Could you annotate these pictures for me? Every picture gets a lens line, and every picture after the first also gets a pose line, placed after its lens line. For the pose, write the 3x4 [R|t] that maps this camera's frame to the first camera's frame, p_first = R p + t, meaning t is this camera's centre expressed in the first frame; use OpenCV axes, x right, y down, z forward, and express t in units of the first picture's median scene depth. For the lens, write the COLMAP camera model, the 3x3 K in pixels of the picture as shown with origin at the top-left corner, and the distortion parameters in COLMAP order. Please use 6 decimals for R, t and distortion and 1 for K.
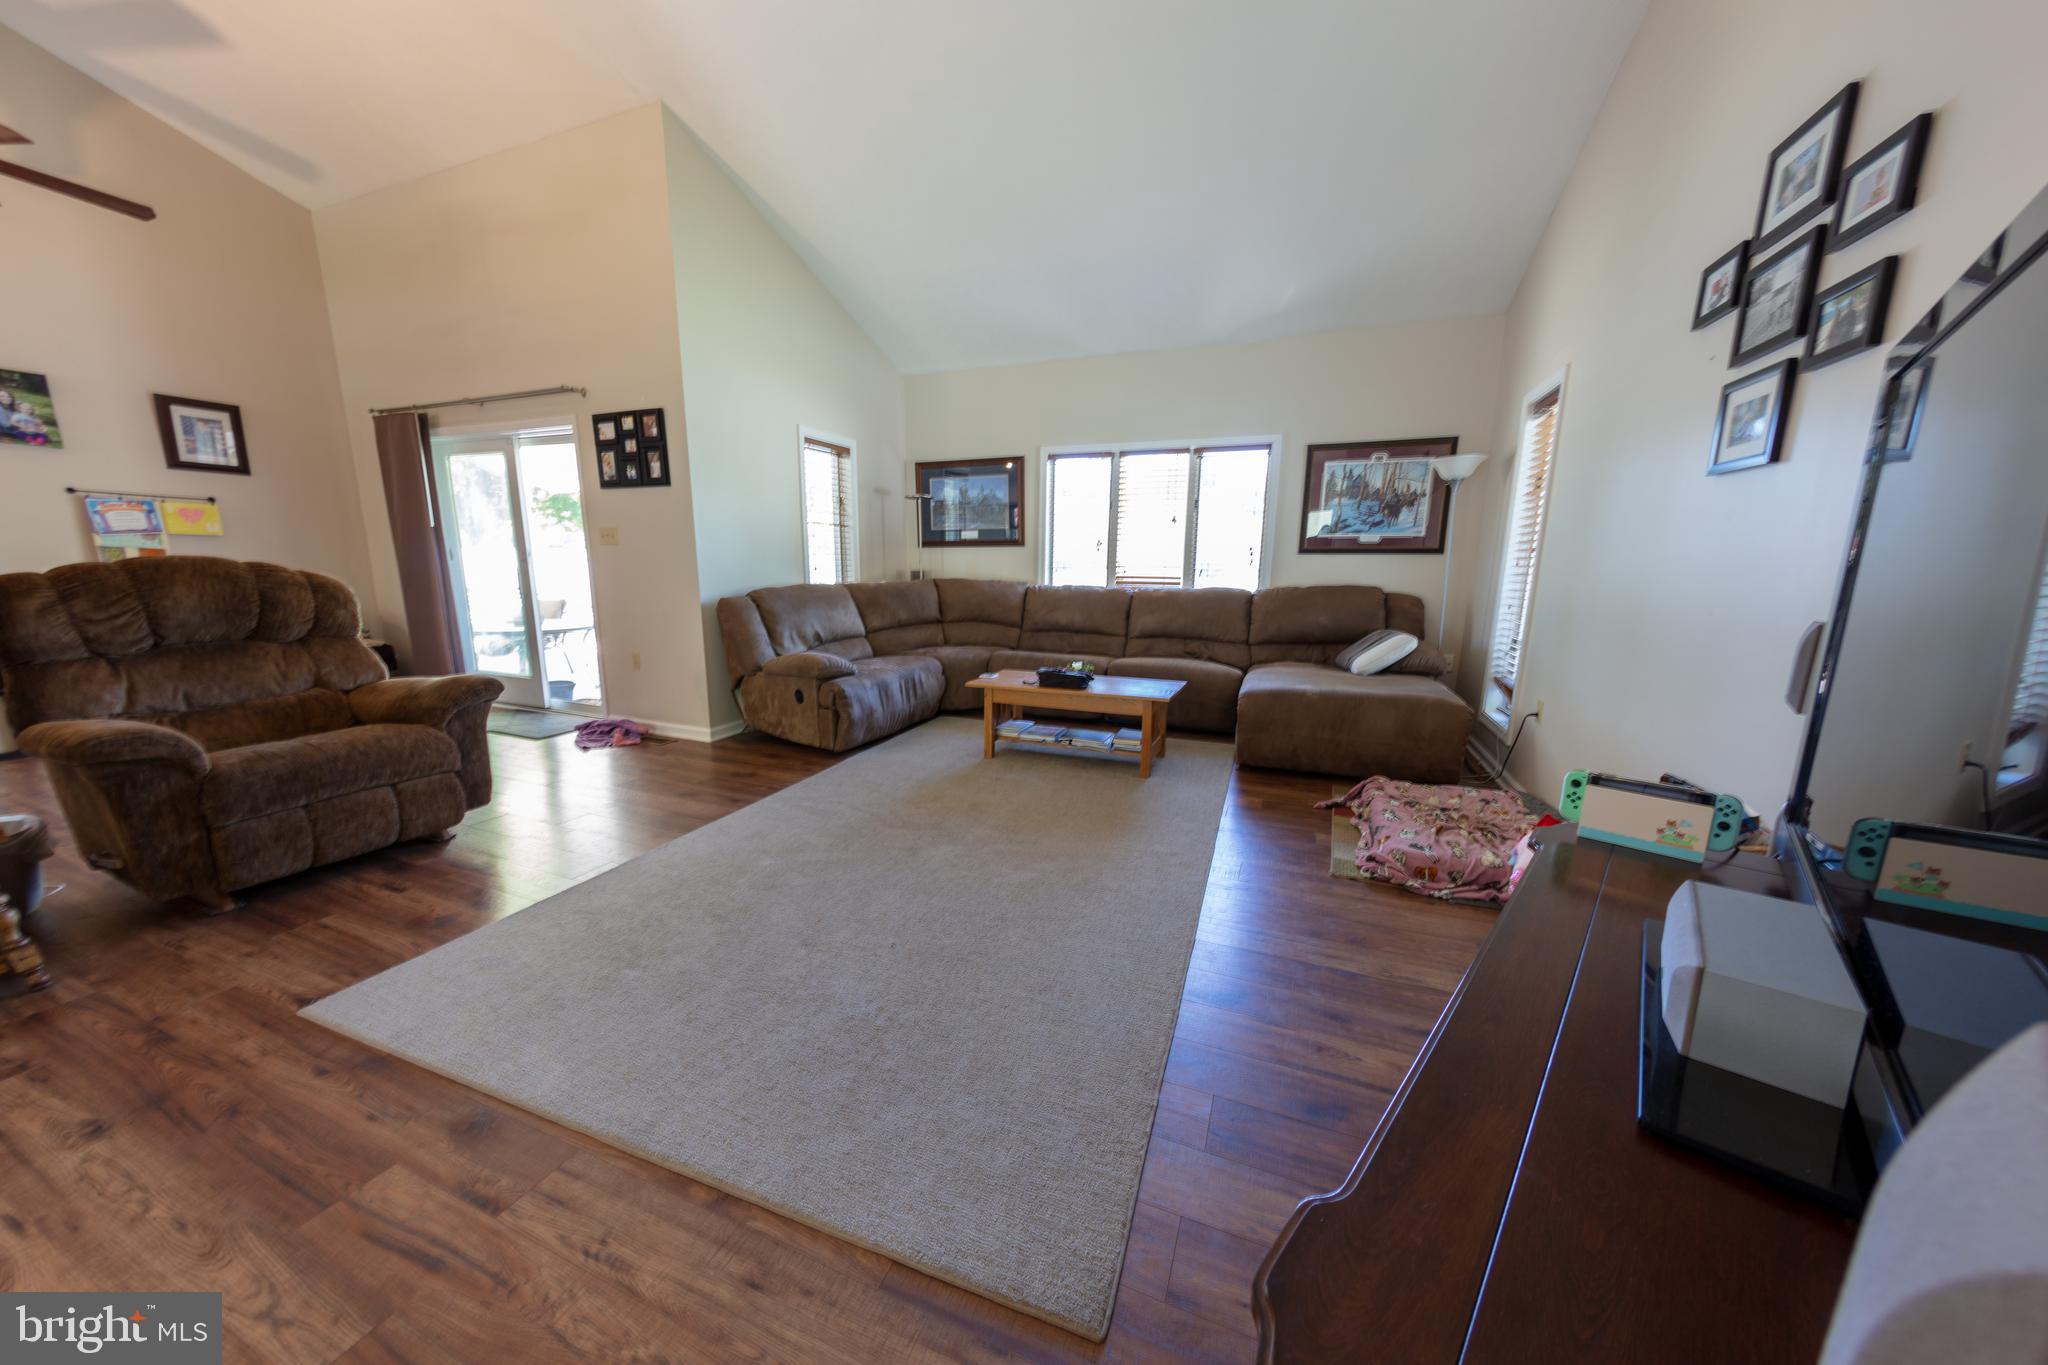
lens RADIAL K [[669.7, 0, 1027.1], [0, 669.7, 690.6], [0, 0, 1]] dist [-0.000302, -0.000408]
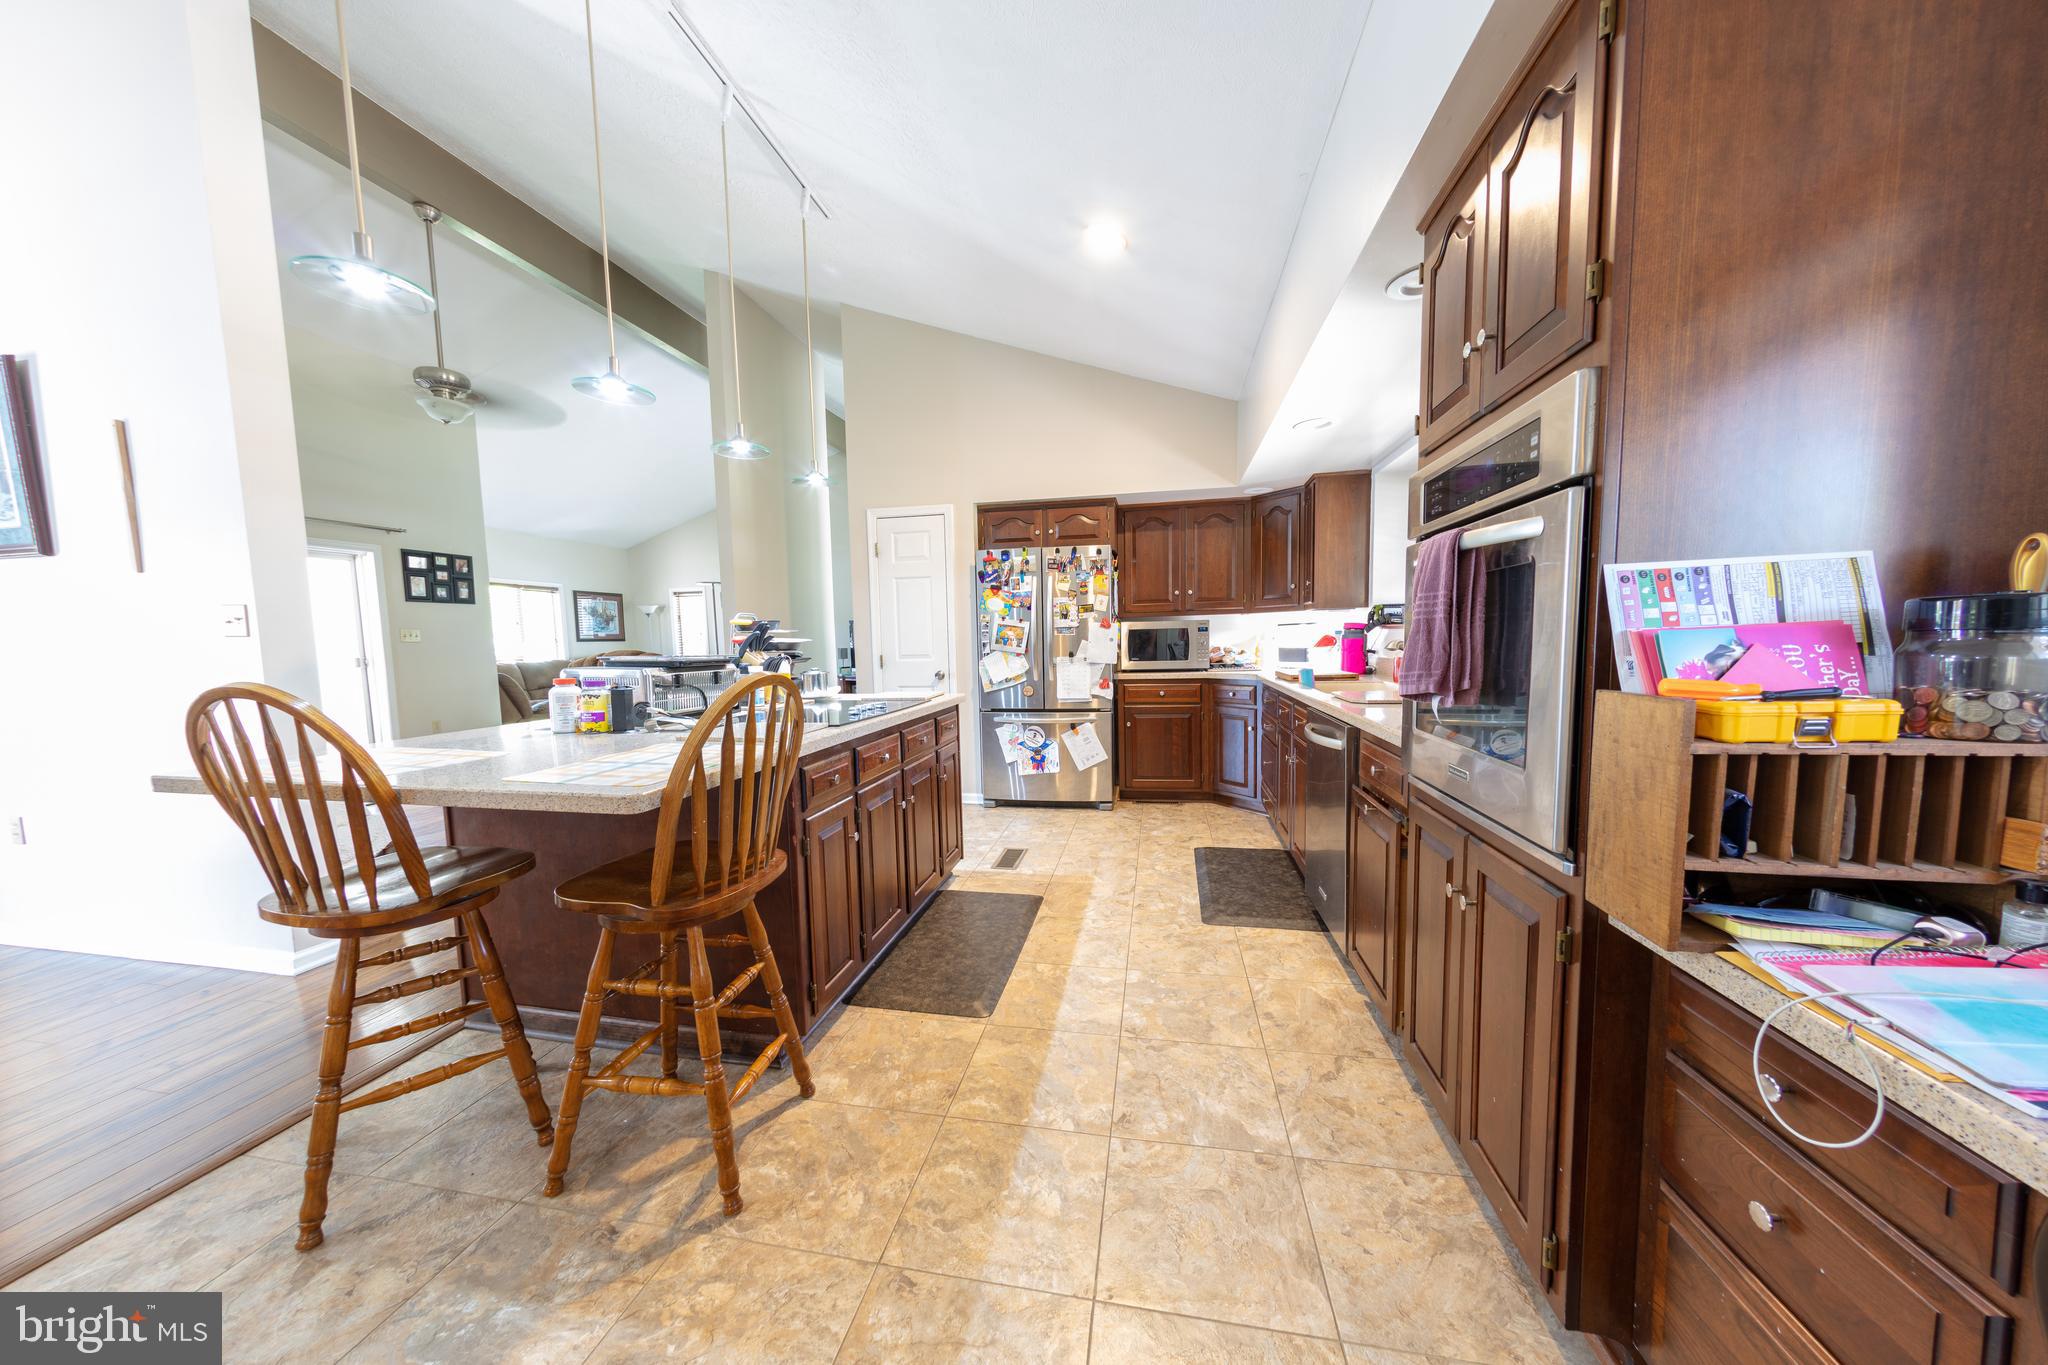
lens RADIAL K [[669.7, 0, 1023.3], [0, 669.7, 693.1], [0, 0, 1]] dist [-0.000302, -0.000408]
pose [[-0.187173, -0.090840, 0.978118, -2.227783], [0.210248, 0.968937, 0.130221, -0.041166], [-0.959563, 0.230021, -0.162260, 0.080439]]
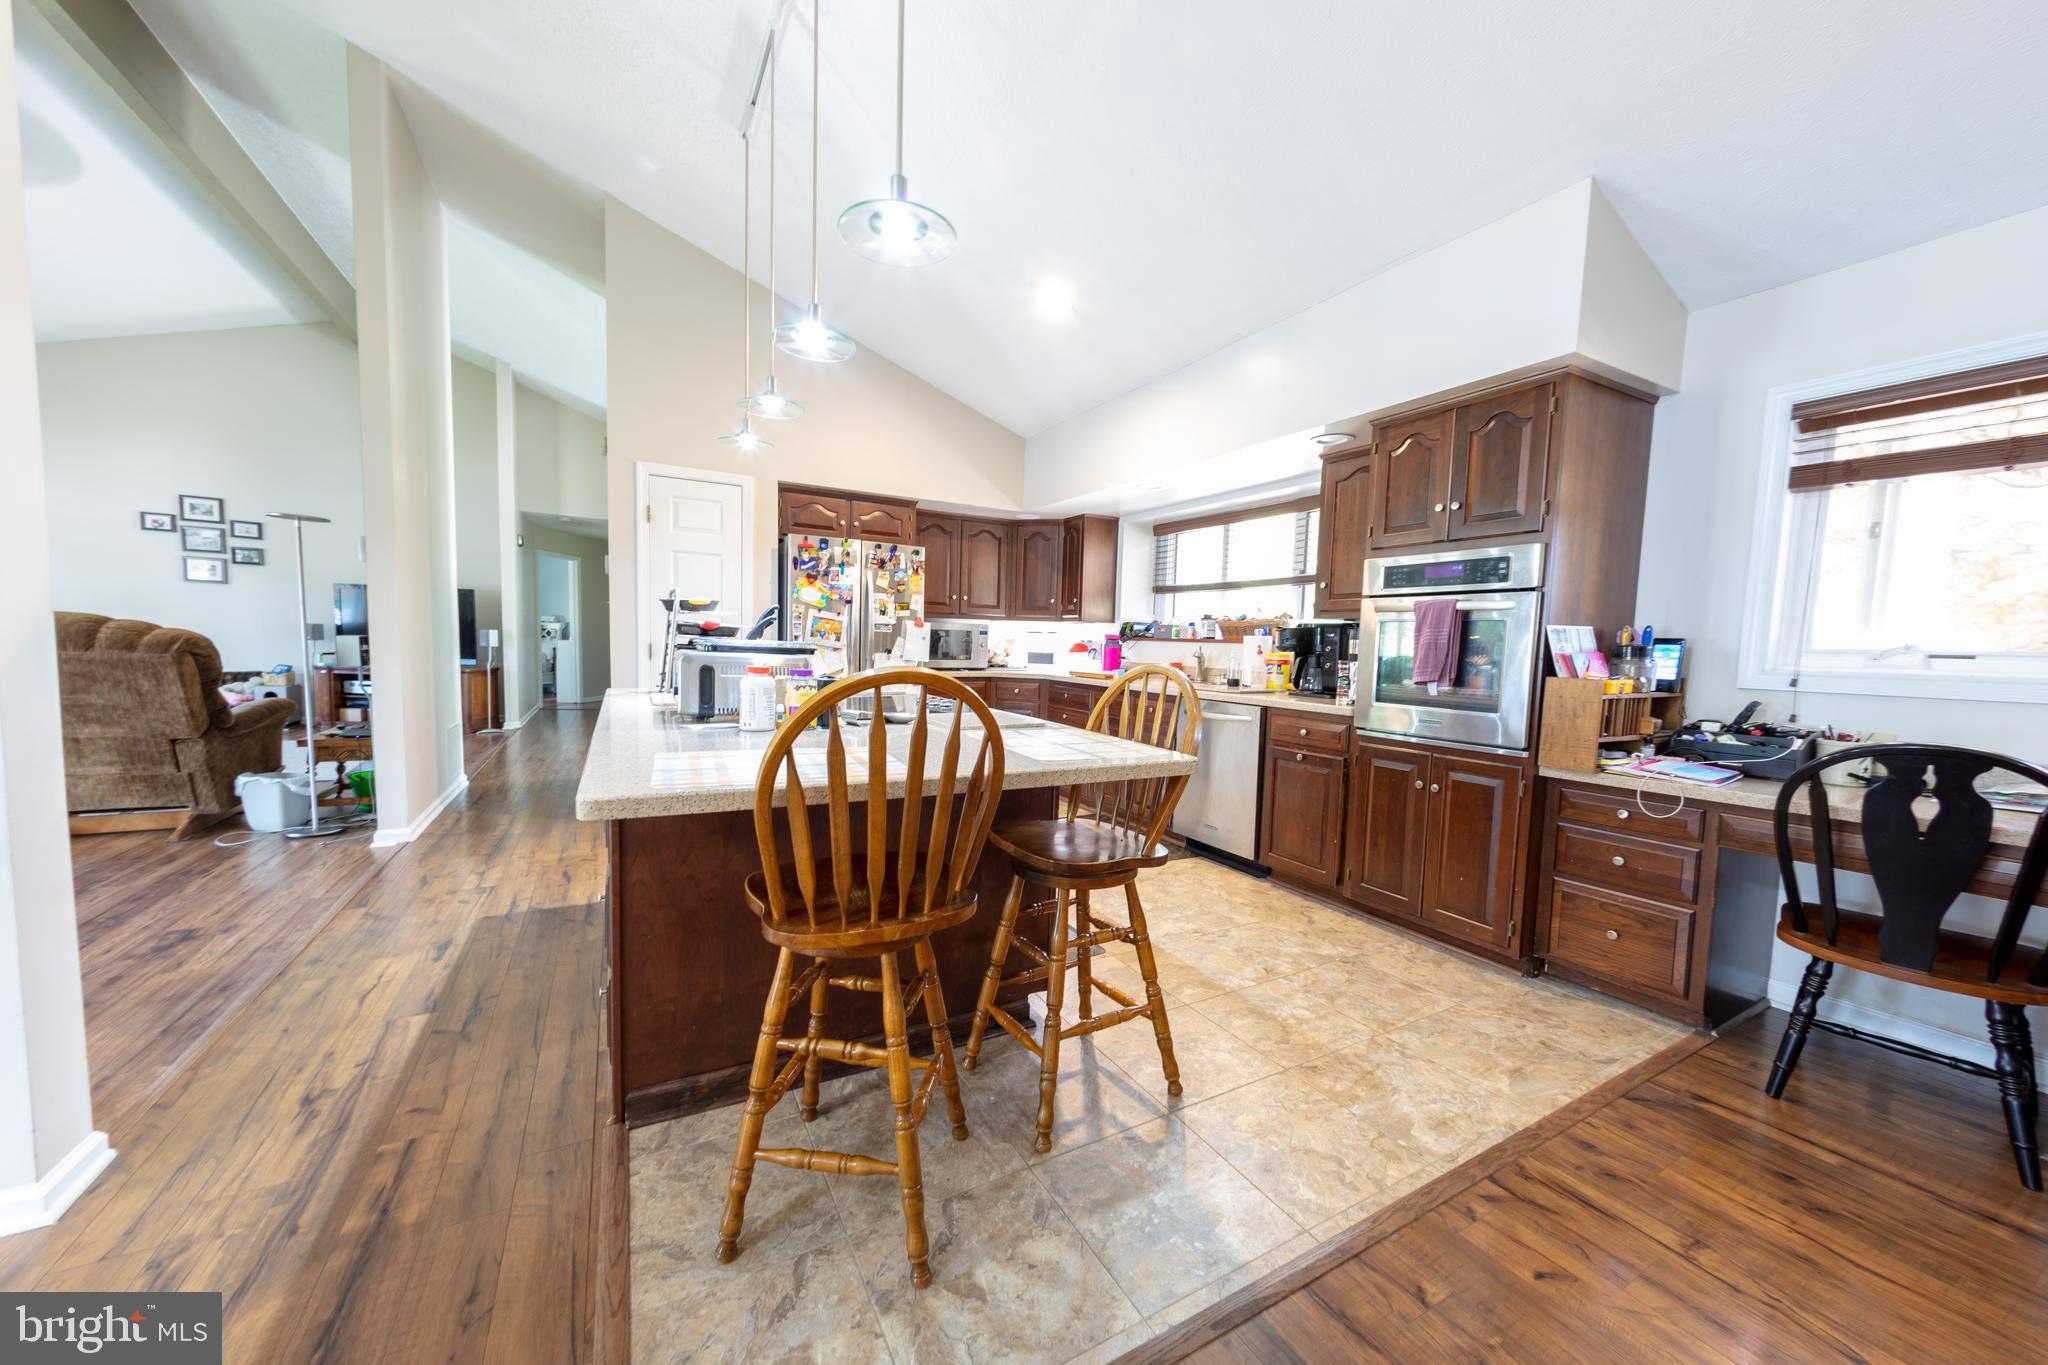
lens RADIAL K [[725.7, 0, 1011.3], [0, 725.7, 690.9], [0, 0, 1]] dist [0.000460, -0.000036]
pose [[-0.773788, -0.081298, 0.628206, -2.079050], [0.081876, 0.970574, 0.226455, -0.130699], [-0.628131, 0.226663, -0.744363, 0.573525]]
